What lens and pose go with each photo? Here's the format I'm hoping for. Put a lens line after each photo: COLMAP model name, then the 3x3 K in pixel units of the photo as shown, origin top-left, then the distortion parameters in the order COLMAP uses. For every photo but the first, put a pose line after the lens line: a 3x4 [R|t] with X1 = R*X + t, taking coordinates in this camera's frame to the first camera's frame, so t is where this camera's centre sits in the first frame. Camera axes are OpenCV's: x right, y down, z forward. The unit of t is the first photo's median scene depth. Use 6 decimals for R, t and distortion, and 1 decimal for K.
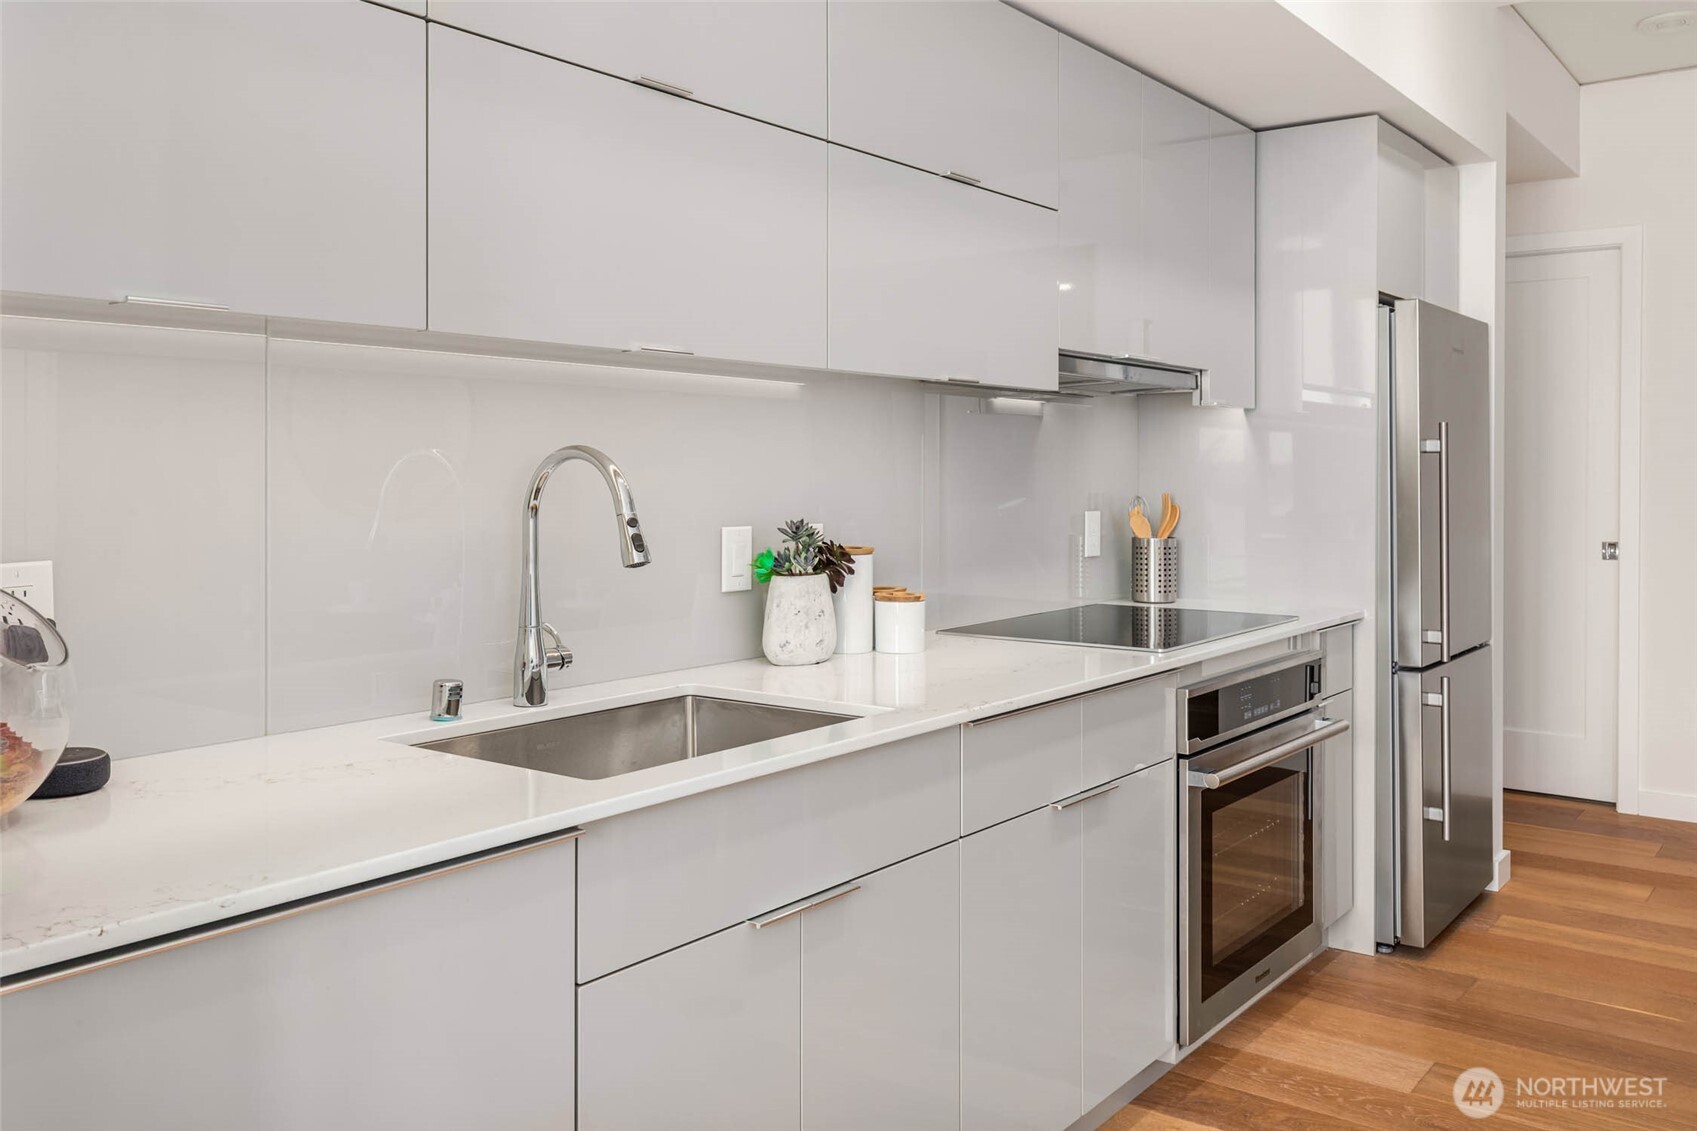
lens RADIAL K [[1408.9, 0, 916.6], [0, 1408.9, 475.0], [0, 0, 1]] dist [0.027147, 0.000240]
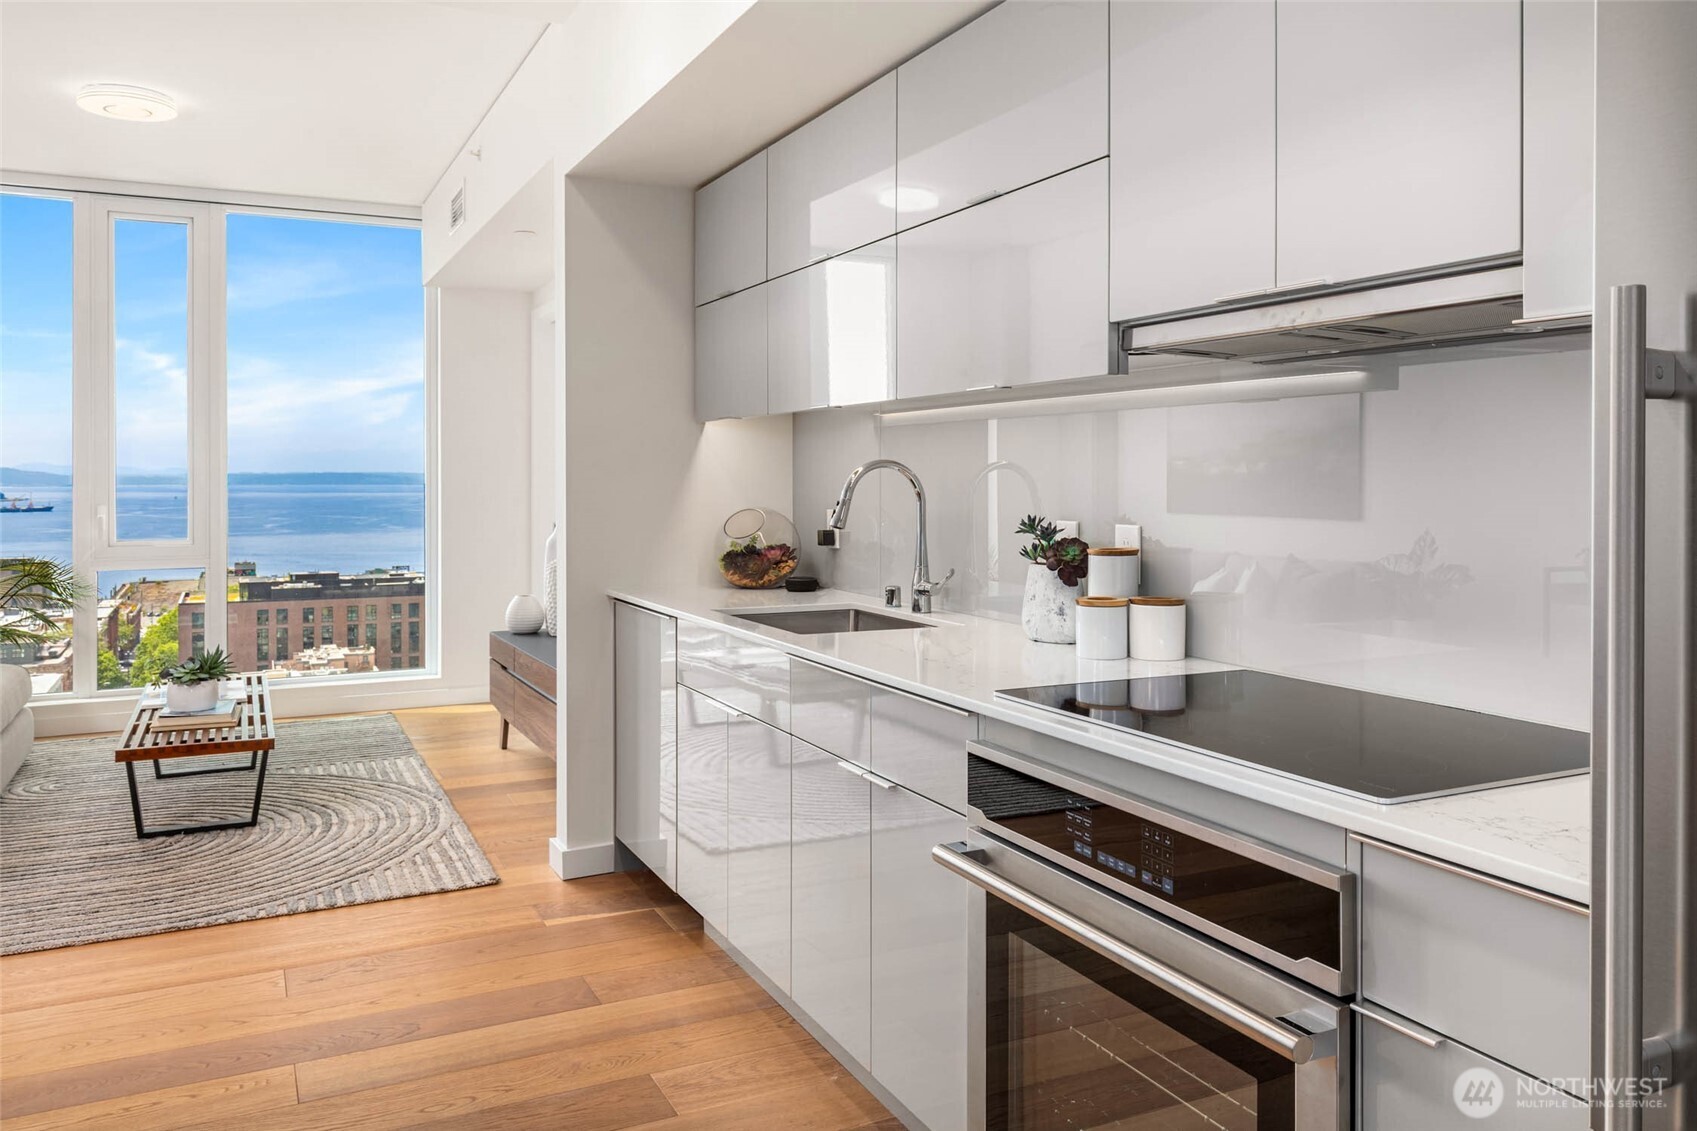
lens RADIAL K [[1198.2, 0, 790.6], [0, 1198.2, 479.5], [0, 0, 1]] dist [0.001682, -0.003431]
pose [[-0.492857, -0.002896, -0.870105, 0.801259], [-0.008664, 0.999961, 0.001580, 0.002219], [0.870067, 0.008317, -0.492863, 1.190297]]
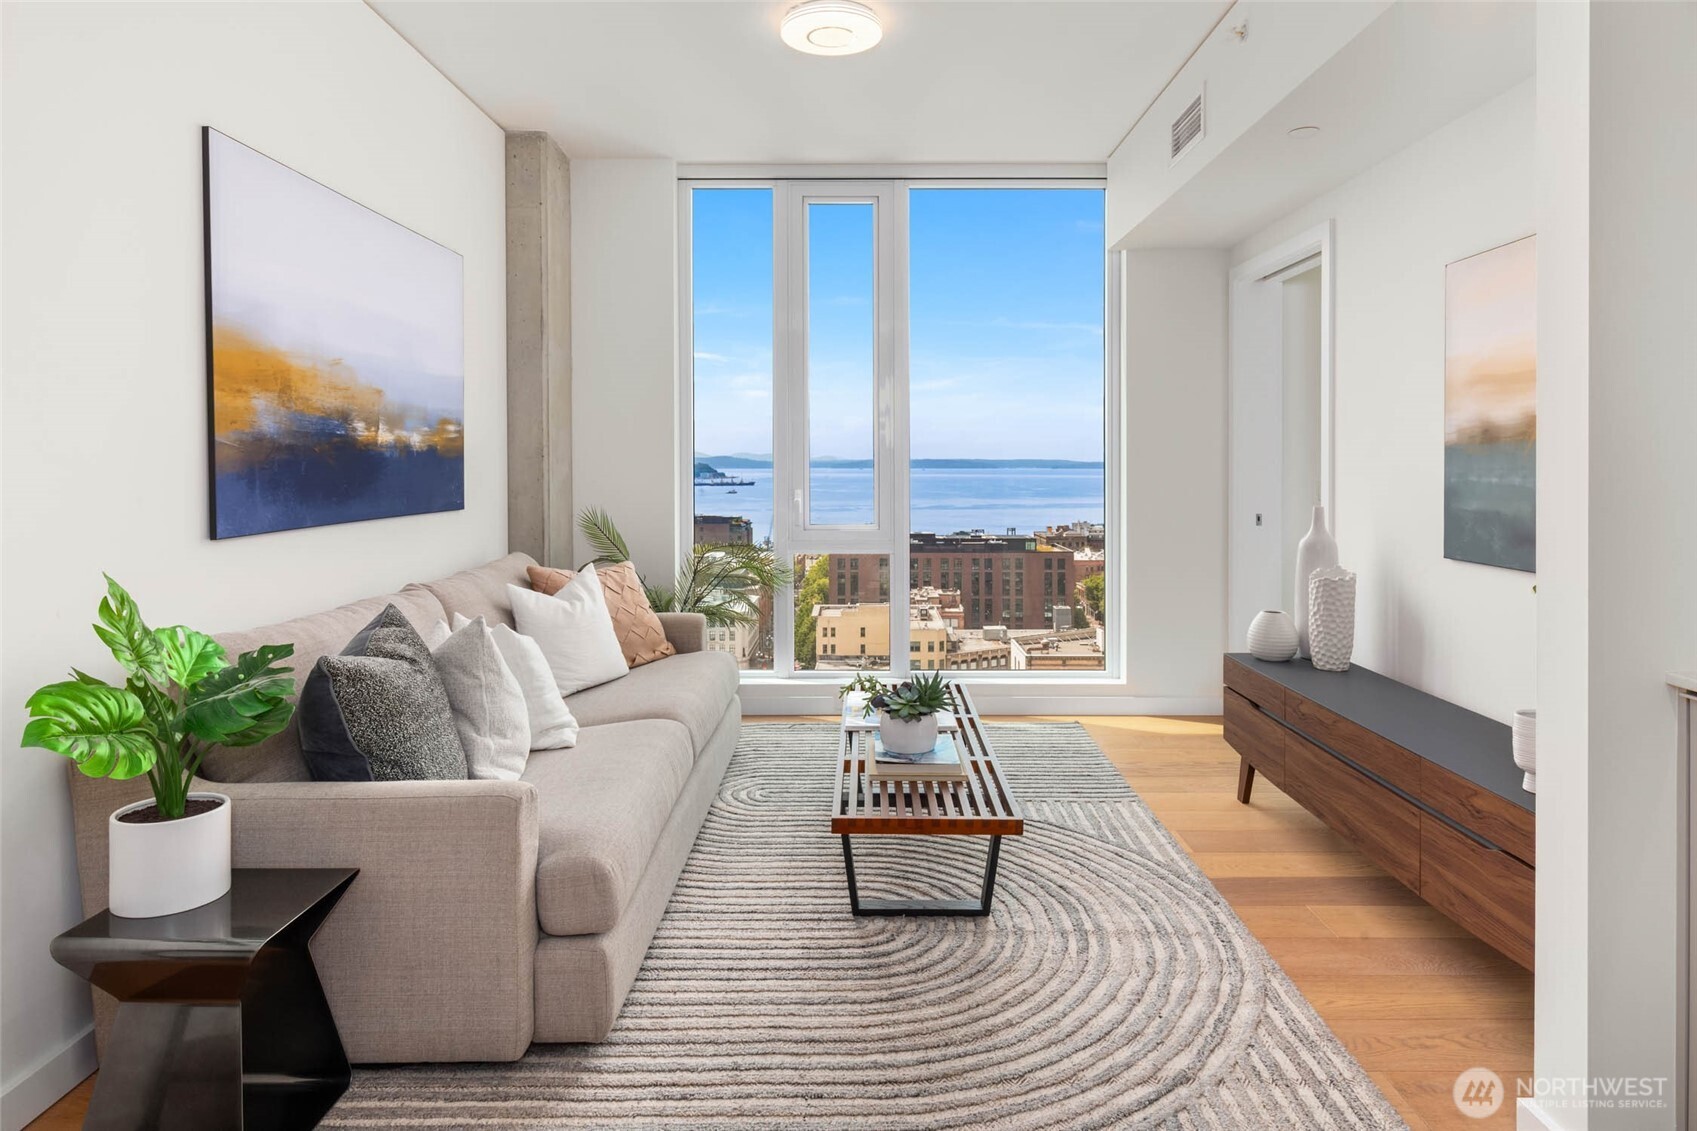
lens RADIAL K [[964.0, 0, 870.8], [0, 964.0, 477.4], [0, 0, 1]] dist [0.000725, -0.002003]
pose [[-0.811802, 0.004771, -0.583913, 0.443717], [-0.008062, 0.999780, 0.019378, 0.007472], [0.583877, 0.020439, -0.811585, 0.530101]]
